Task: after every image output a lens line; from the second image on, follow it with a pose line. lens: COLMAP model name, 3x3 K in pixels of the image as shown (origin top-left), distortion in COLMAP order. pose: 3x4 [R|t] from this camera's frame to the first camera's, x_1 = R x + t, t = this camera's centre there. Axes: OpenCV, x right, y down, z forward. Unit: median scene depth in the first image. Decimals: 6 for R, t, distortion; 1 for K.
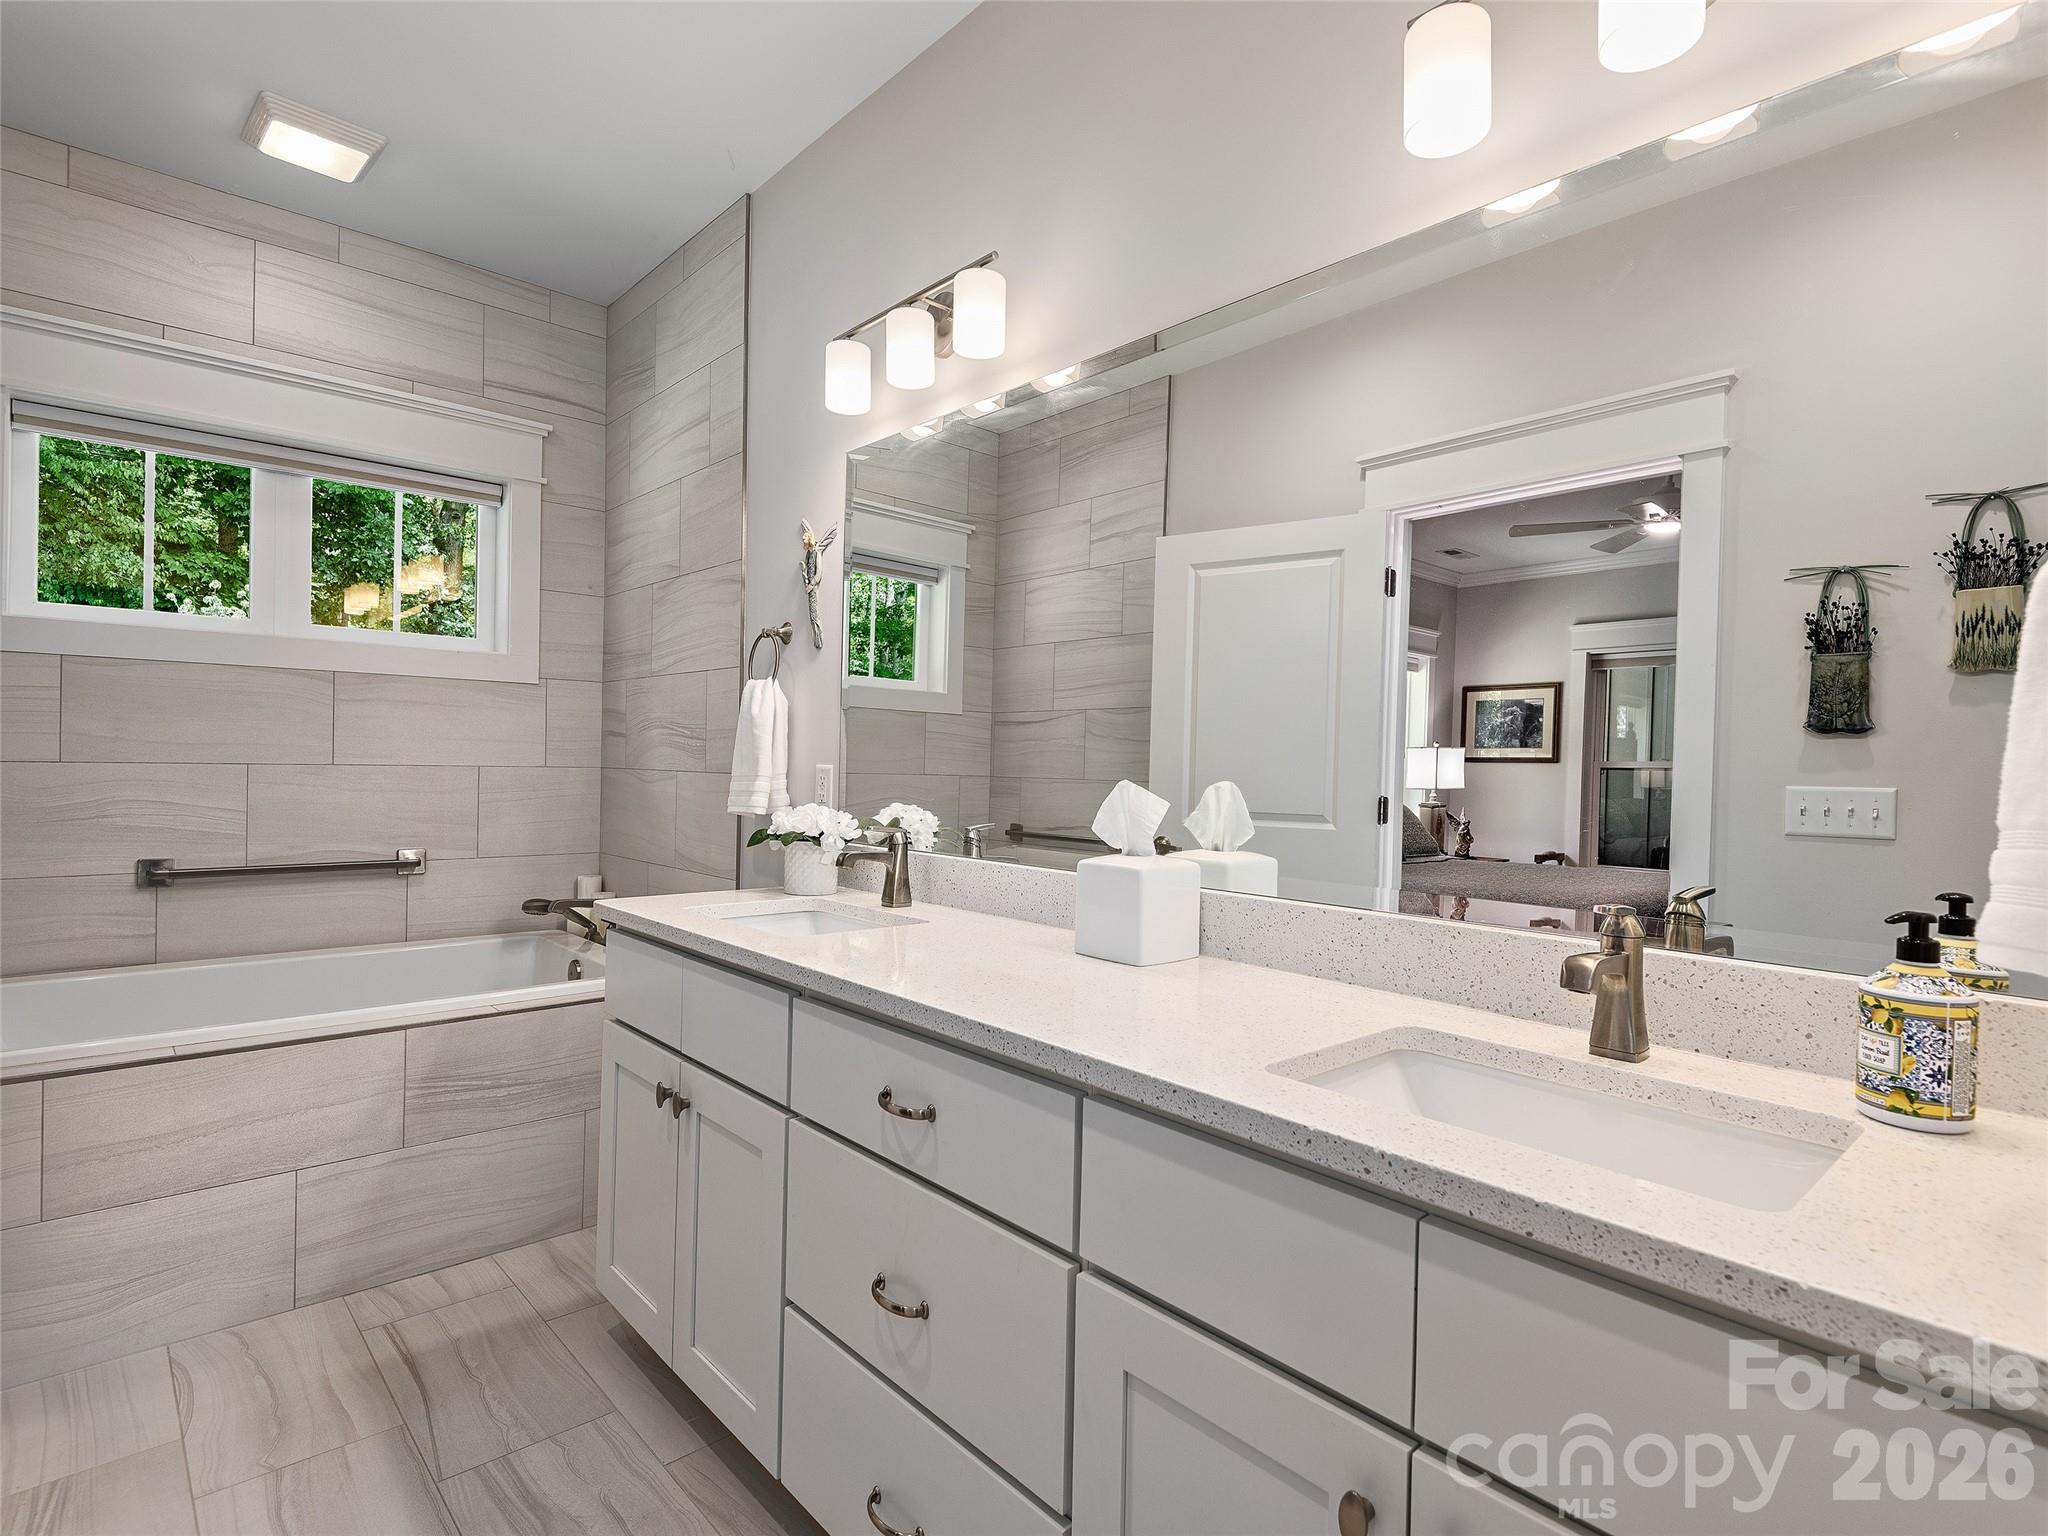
lens RADIAL K [[1049.4, 0, 1036.5], [0, 1049.4, 775.9], [0, 0, 1]] dist [0.018739, -0.022881]
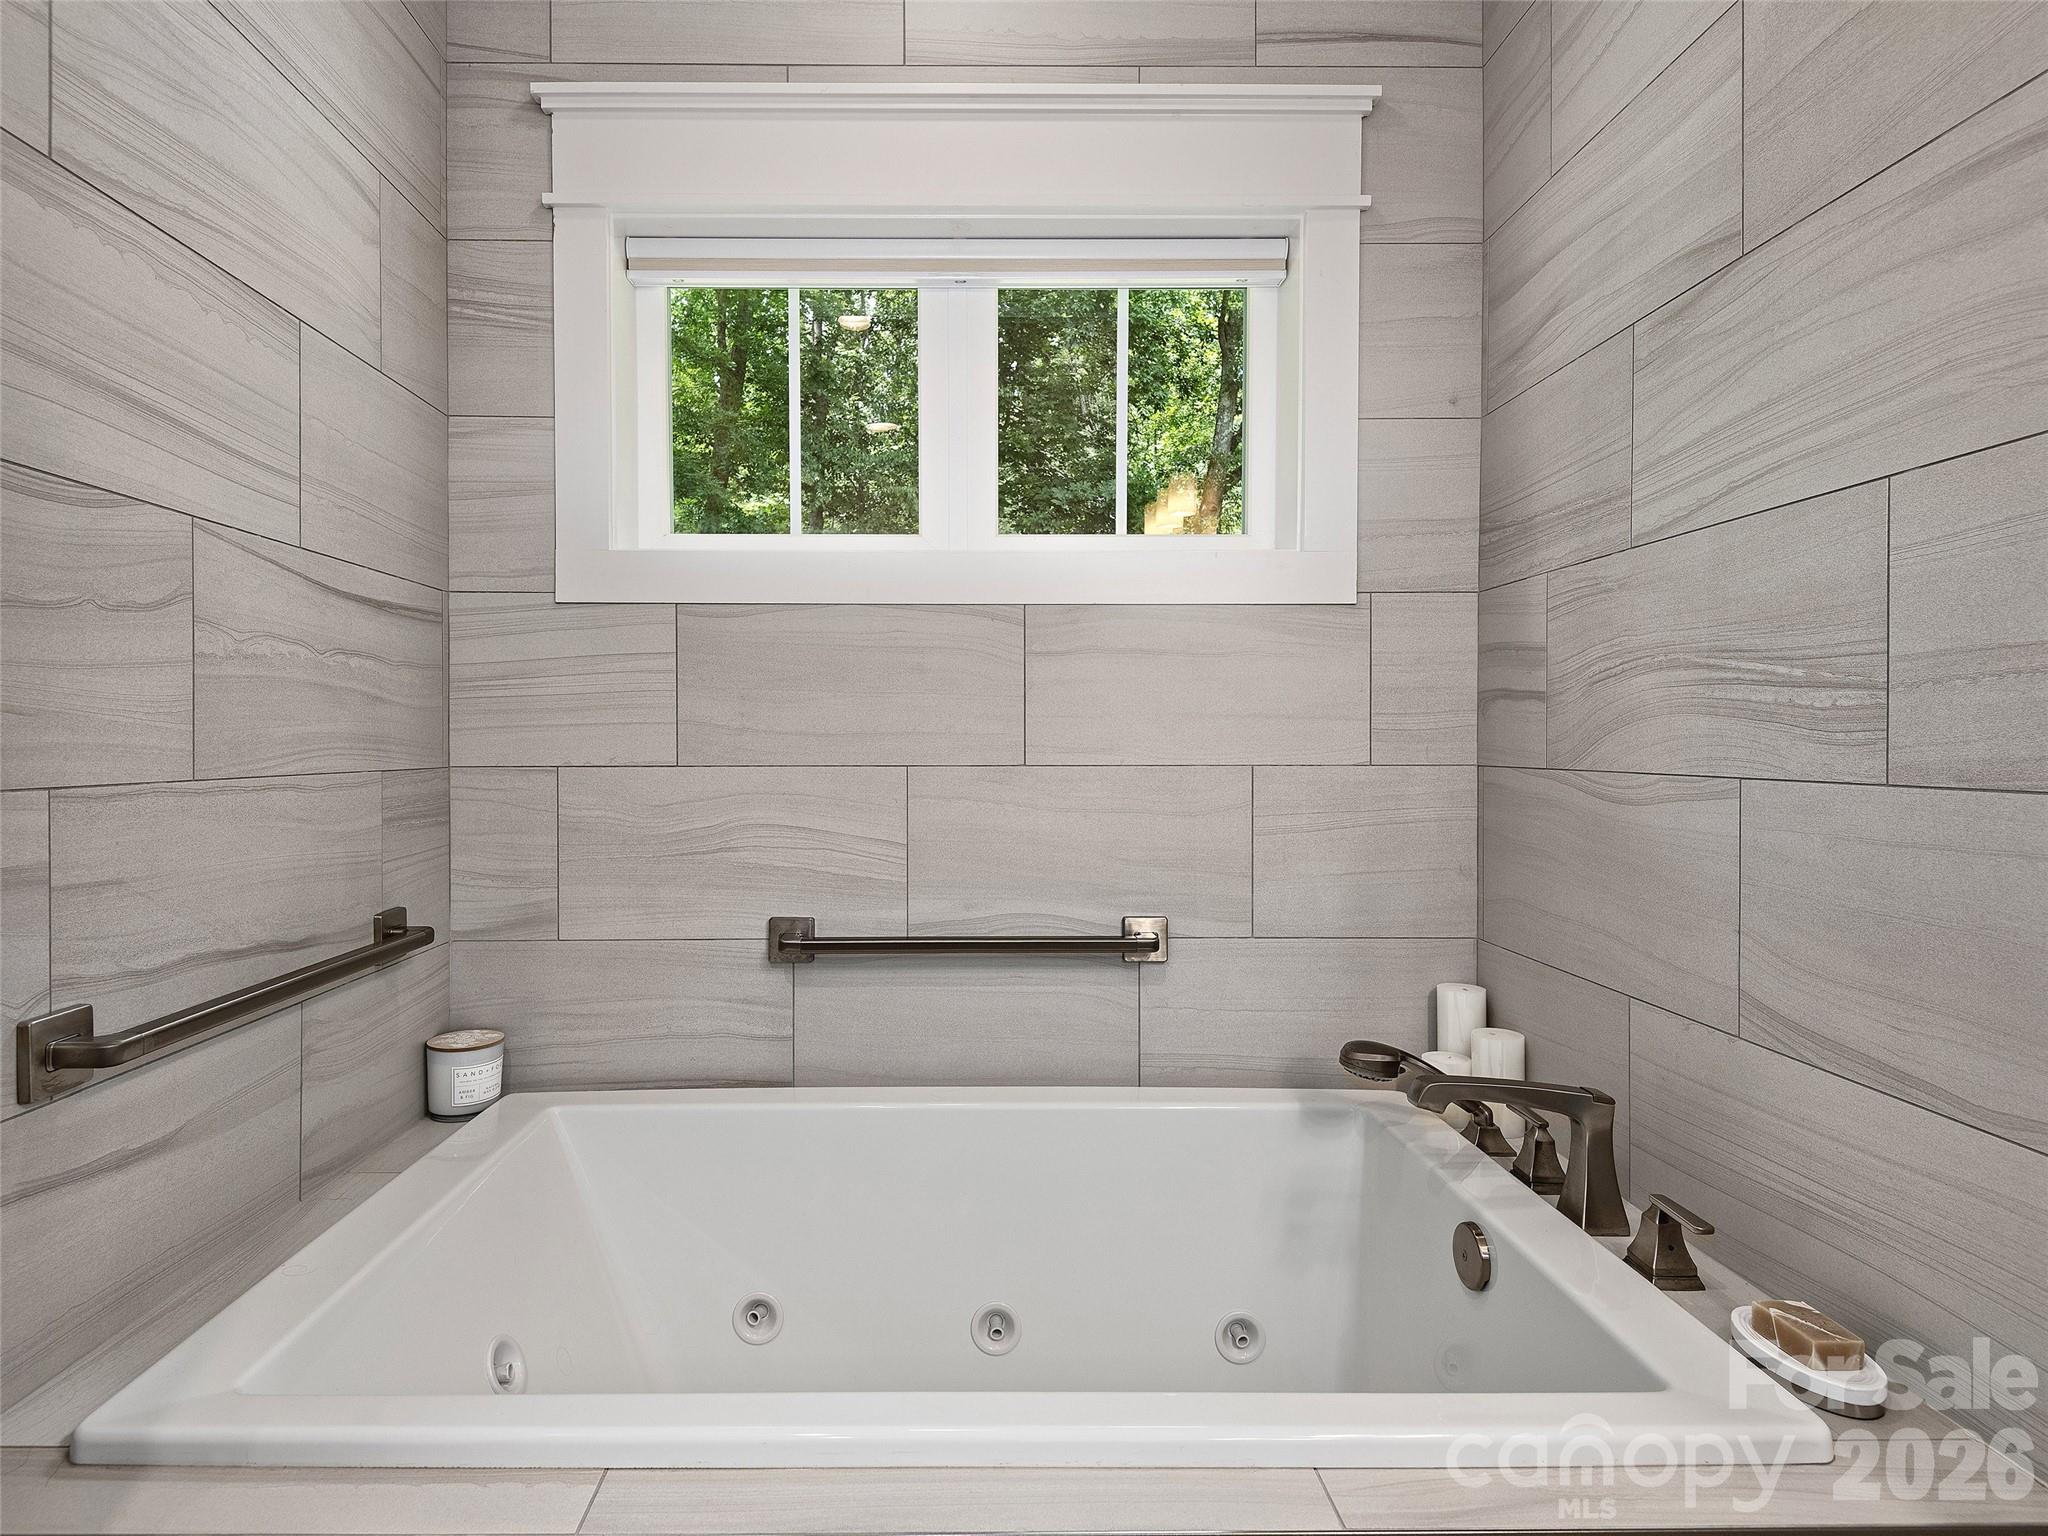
lens RADIAL K [[1057.4, 0, 1030.8], [0, 1057.4, 753.7], [0, 0, 1]] dist [0.026723, -0.036215]
pose [[0.780265, -0.010745, -0.625357, -0.292969], [0.006739, 0.999939, -0.008774, -0.011479], [0.625413, 0.002631, 0.780290, 0.530626]]
